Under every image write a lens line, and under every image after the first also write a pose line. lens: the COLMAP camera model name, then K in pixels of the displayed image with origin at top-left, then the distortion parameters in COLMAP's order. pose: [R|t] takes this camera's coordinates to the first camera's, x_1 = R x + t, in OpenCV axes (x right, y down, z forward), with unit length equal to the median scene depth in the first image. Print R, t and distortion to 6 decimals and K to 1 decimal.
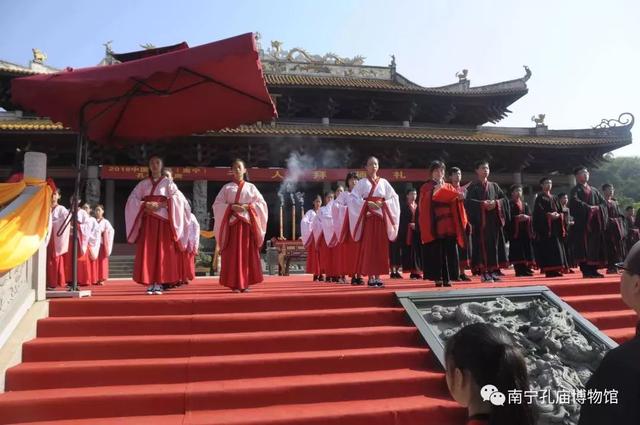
lens RADIAL K [[500.6, 0, 320.0], [0, 500.6, 212.5], [0, 0, 1]] dist [-0.162515, 0.128415]
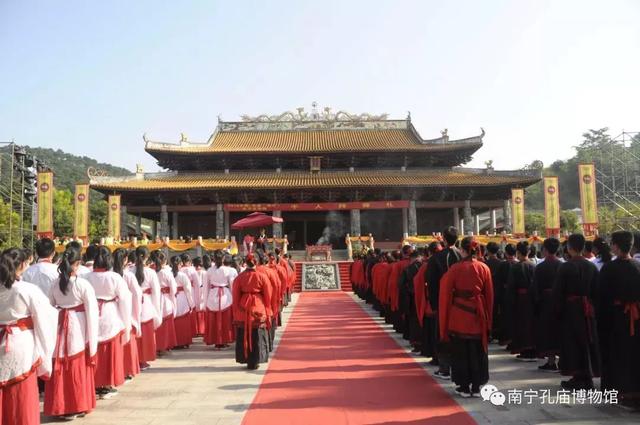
lens RADIAL K [[500.6, 0, 320.0], [0, 500.6, 212.5], [0, 0, 1]] dist [-0.162515, 0.128415]
pose [[0.983410, -0.011616, -0.181024, 0.159140], [0.014987, 0.999739, 0.017270, -0.055404], [0.180776, -0.019696, 0.983327, -0.497406]]
